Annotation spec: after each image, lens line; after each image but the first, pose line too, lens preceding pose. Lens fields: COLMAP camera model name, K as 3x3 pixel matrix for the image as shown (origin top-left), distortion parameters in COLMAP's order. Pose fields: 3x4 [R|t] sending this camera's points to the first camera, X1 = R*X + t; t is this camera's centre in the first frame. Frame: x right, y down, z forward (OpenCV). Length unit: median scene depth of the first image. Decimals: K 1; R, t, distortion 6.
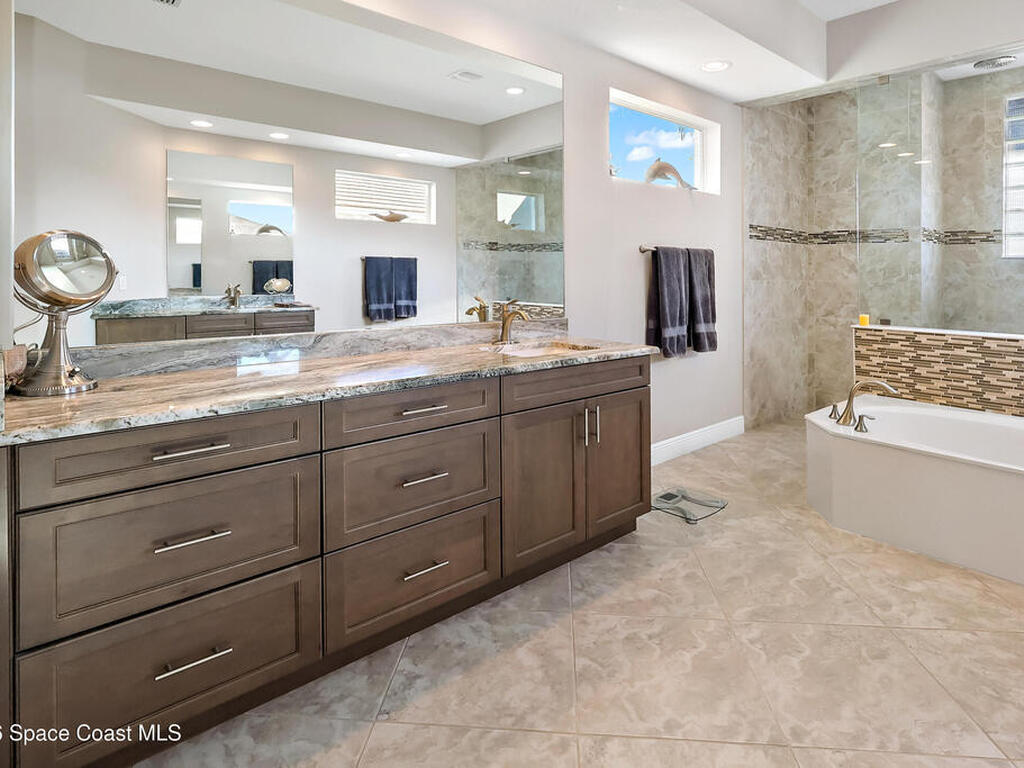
lens RADIAL K [[520.9, 0, 510.9], [0, 520.9, 260.2], [0, 0, 1]] dist [0.000581, 0.000001]
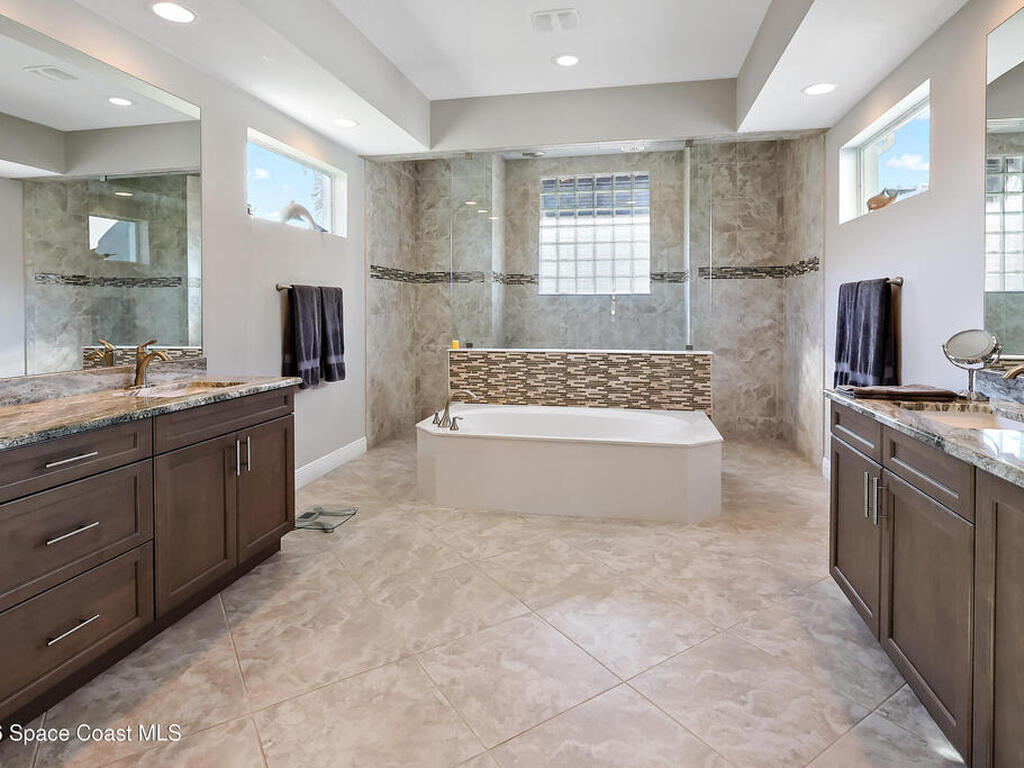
lens RADIAL K [[575.4, 0, 513.0], [0, 575.4, 303.2], [0, 0, 1]] dist [-0.000071, 0.000188]
pose [[0.765223, -0.008436, 0.643710, -0.125738], [-0.001218, 0.999893, 0.014551, -0.006169], [-0.643764, -0.011919, 0.765131, -0.172295]]
